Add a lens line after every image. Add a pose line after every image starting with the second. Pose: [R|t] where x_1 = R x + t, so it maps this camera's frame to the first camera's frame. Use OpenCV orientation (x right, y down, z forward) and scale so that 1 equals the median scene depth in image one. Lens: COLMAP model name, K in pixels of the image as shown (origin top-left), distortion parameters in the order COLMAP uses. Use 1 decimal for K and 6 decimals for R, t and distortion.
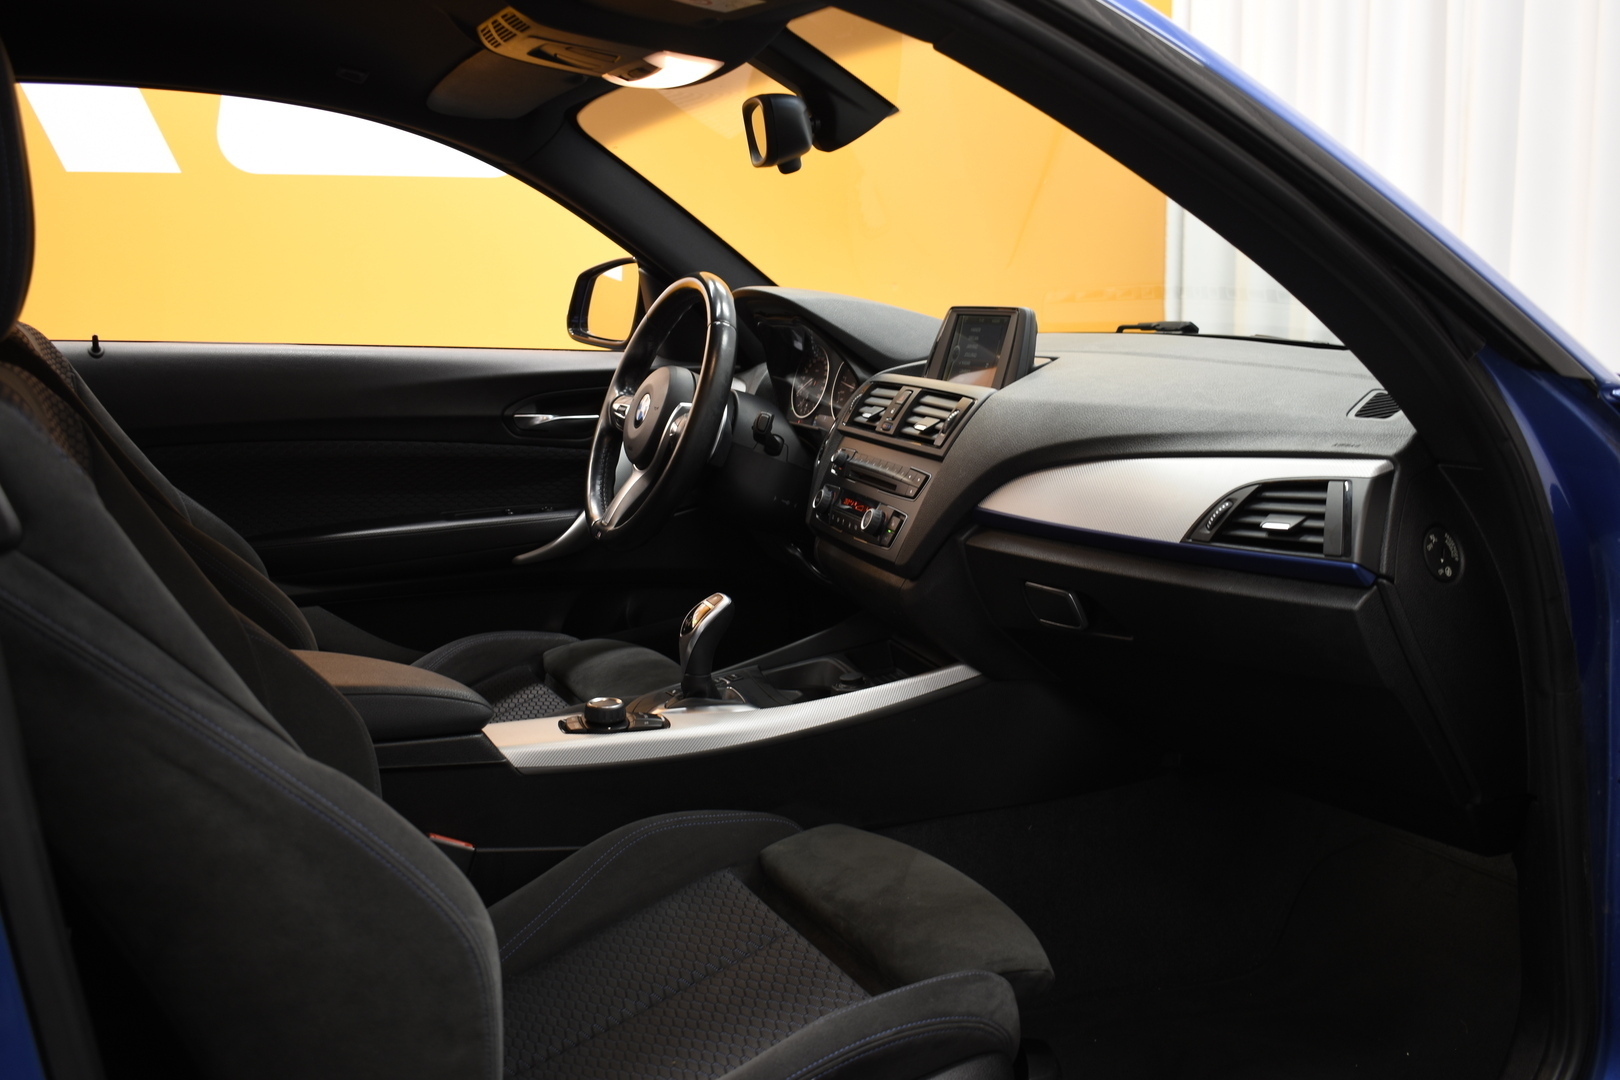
lens RADIAL K [[1584.3, 0, 809.8], [0, 1584.3, 535.7], [0, 0, 1]] dist [-0.071494, 0.000000]
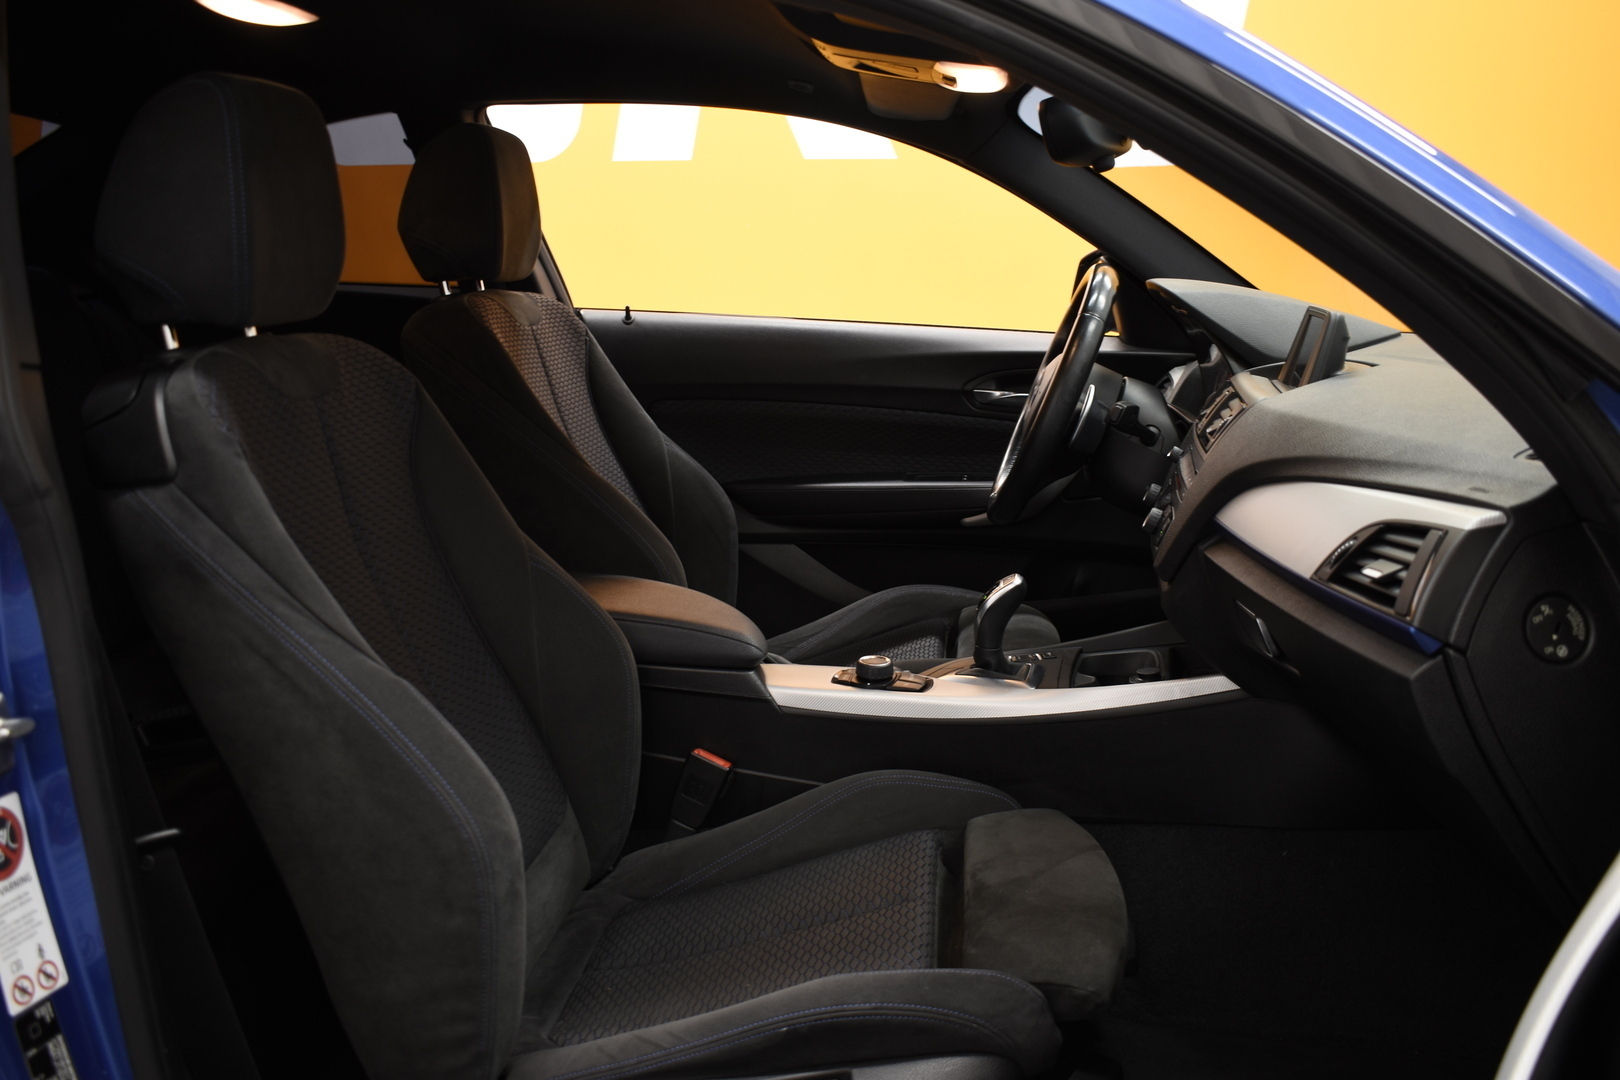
lens RADIAL K [[1457.8, 0, 810.8], [0, 1457.8, 544.7], [0, 0, 1]] dist [-0.090851, 0.004703]
pose [[0.856125, 0.108383, -0.505275, 0.395912], [-0.086959, 0.994031, 0.065882, -0.043972], [0.509399, -0.012465, 0.860440, 0.125520]]
